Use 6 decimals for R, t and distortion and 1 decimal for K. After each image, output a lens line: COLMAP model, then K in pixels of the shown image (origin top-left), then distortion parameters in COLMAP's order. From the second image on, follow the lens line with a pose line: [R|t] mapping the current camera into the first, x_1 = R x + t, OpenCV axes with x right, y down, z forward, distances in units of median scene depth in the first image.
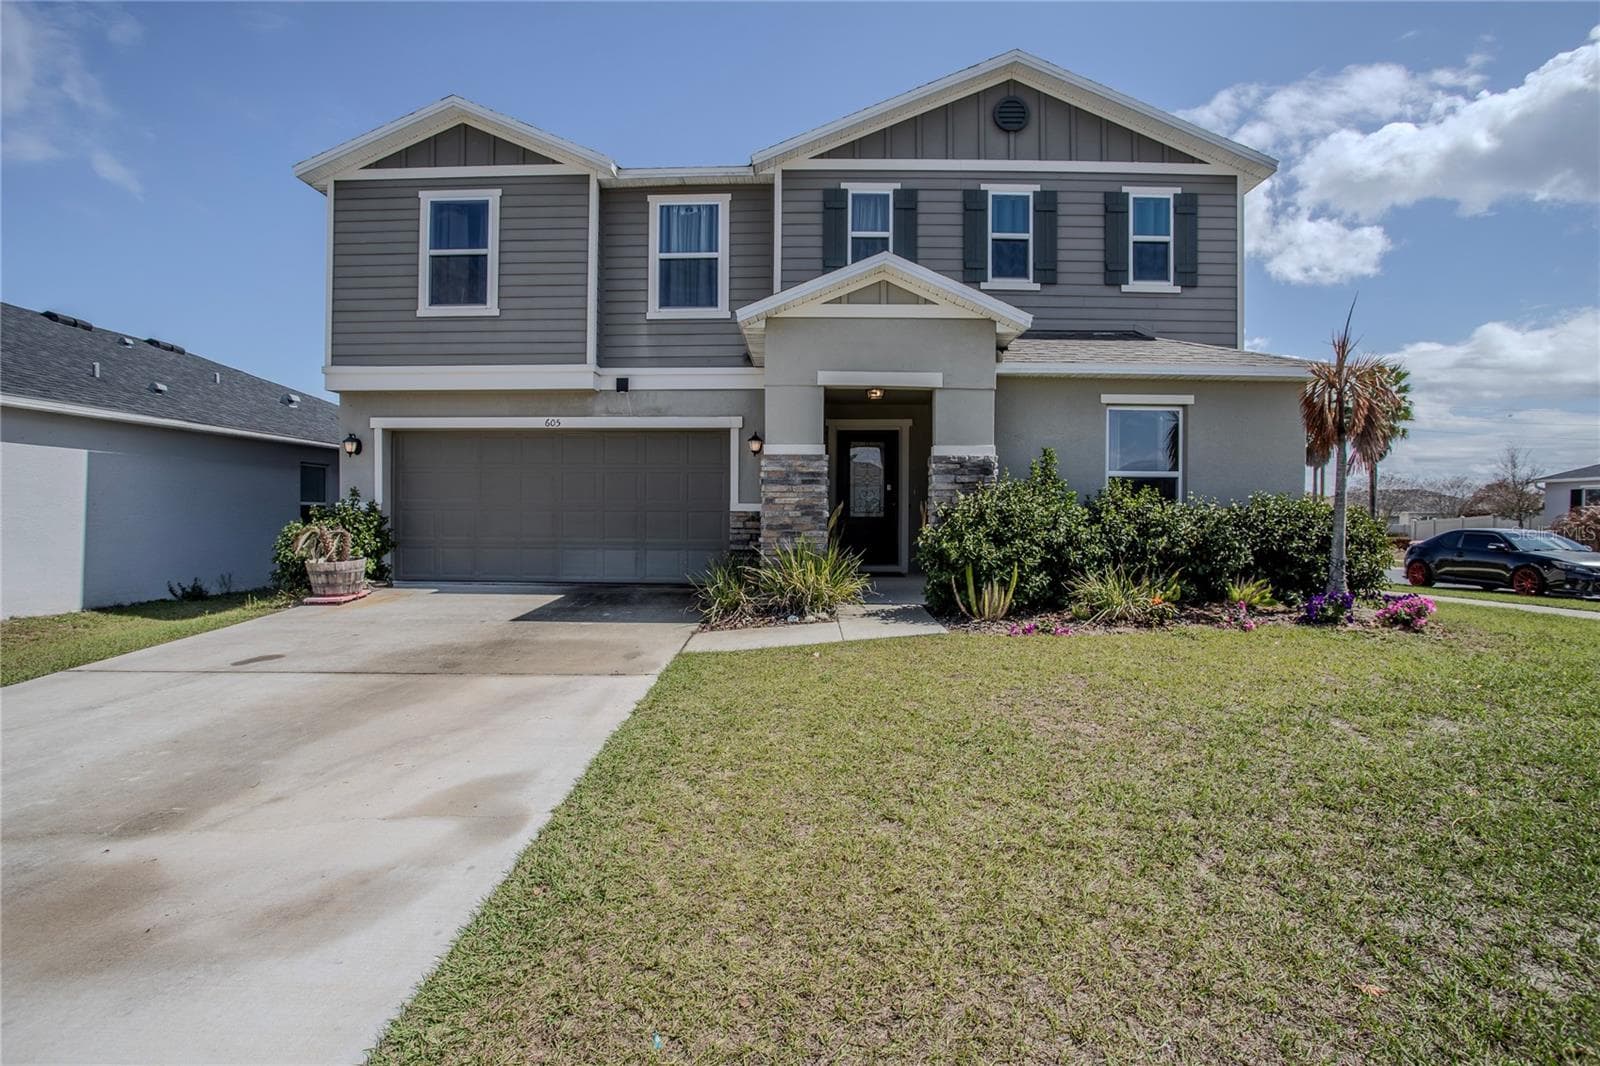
lens RADIAL K [[771.9, 0, 798.7], [0, 771.9, 523.0], [0, 0, 1]] dist [-0.039636, 0.004522]
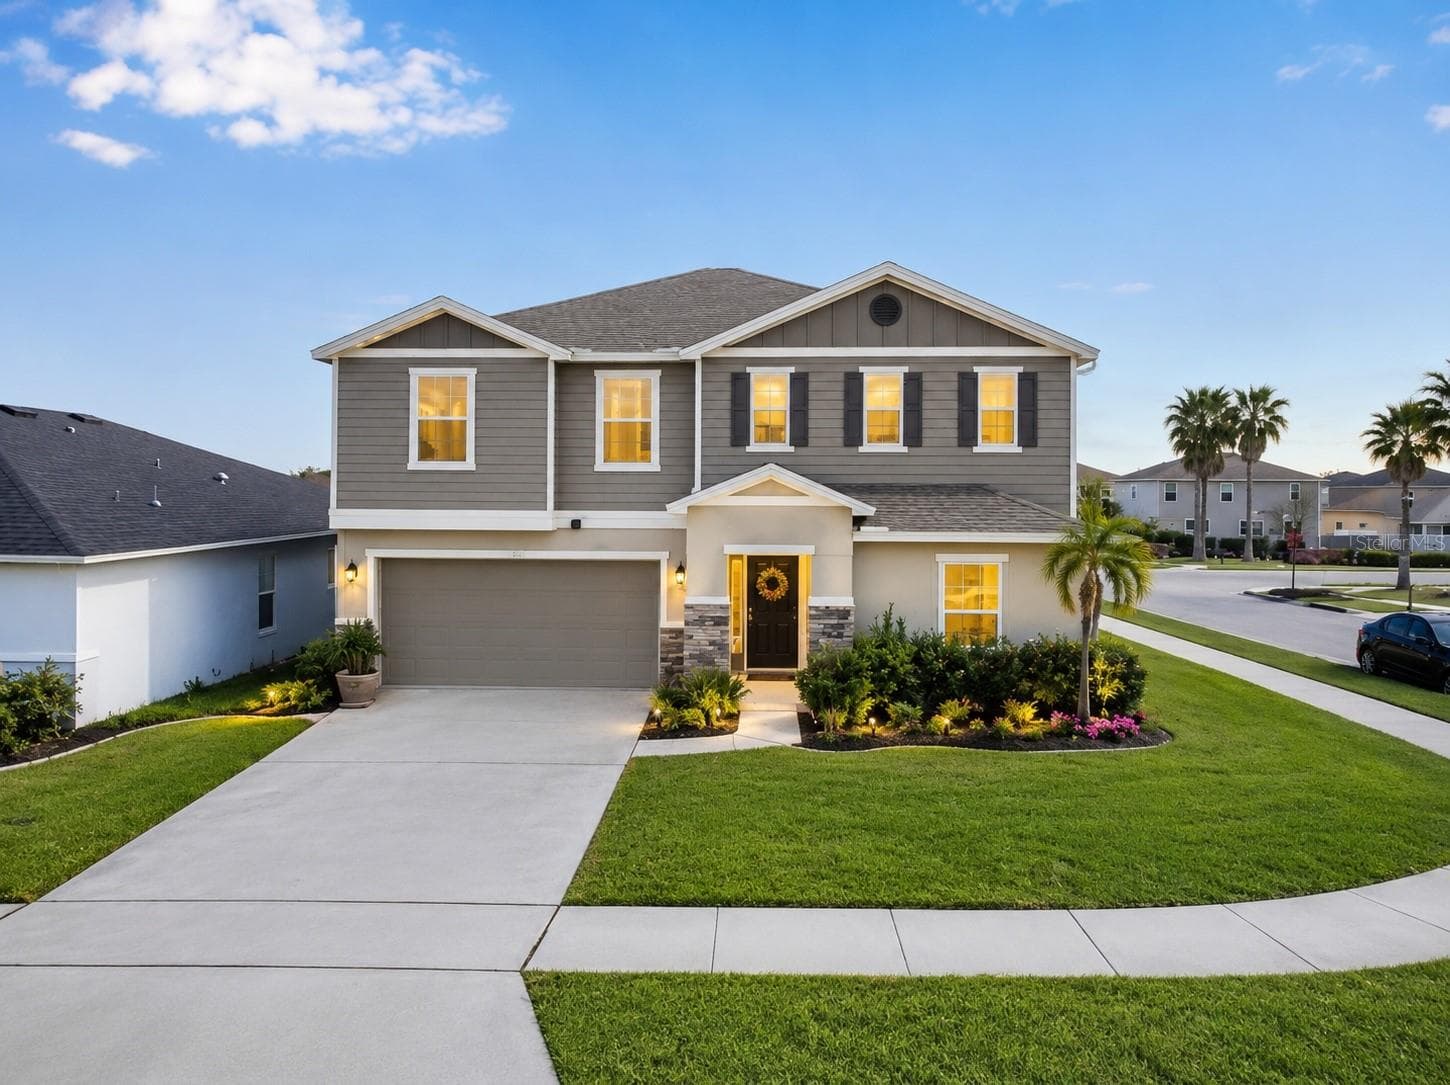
lens RADIAL K [[1144.8, 0, 723.7], [0, 1144.8, 536.6], [0, 0, 1]] dist [0.055210, -0.002250]
pose [[0.999621, 0.000459, -0.027510, 0.067088], [0.000341, 0.999577, 0.029069, -0.220783], [0.027512, -0.029067, 0.999199, -0.890328]]
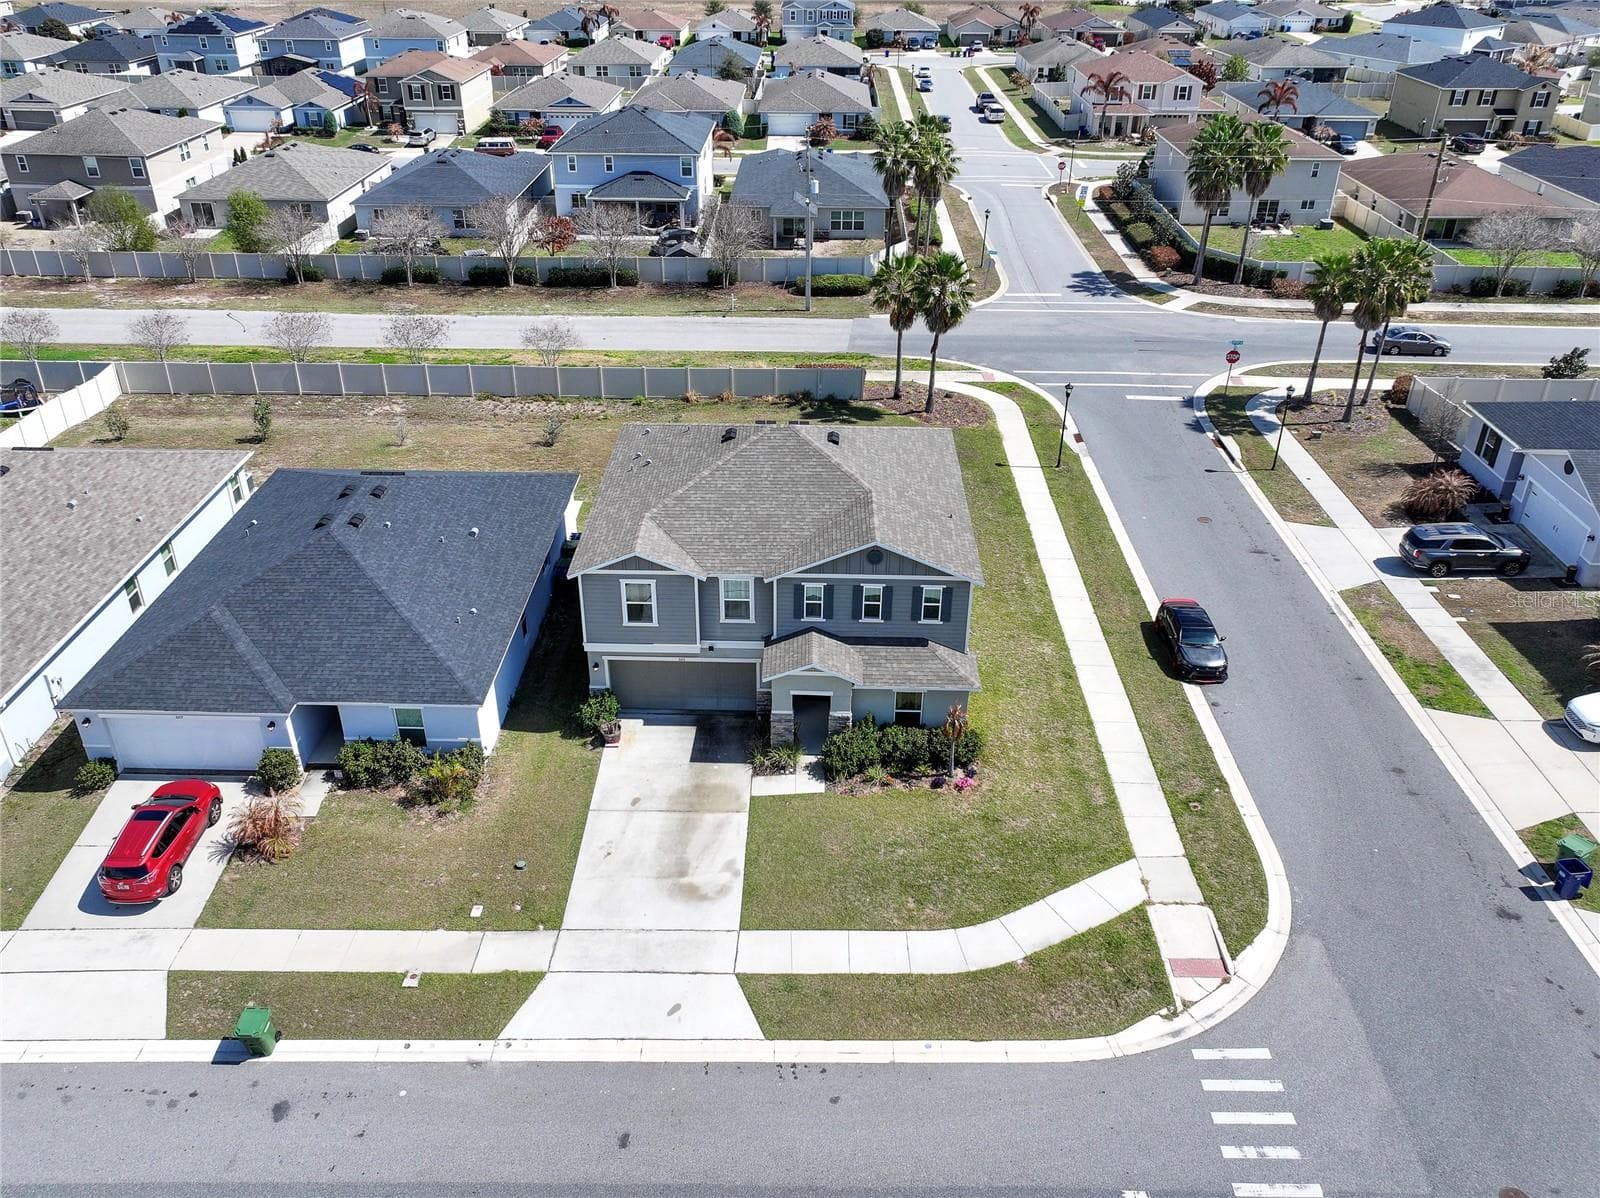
lens RADIAL K [[1255.8, 0, 800.6], [0, 1255.8, 605.0], [0, 0, 1]] dist [0.011014, -0.003077]
pose [[0.999998, 0.001066, 0.001773, 0.045082], [-0.001819, 0.861216, 0.508235, -2.359989], [-0.000985, -0.508238, 0.861216, -2.378494]]
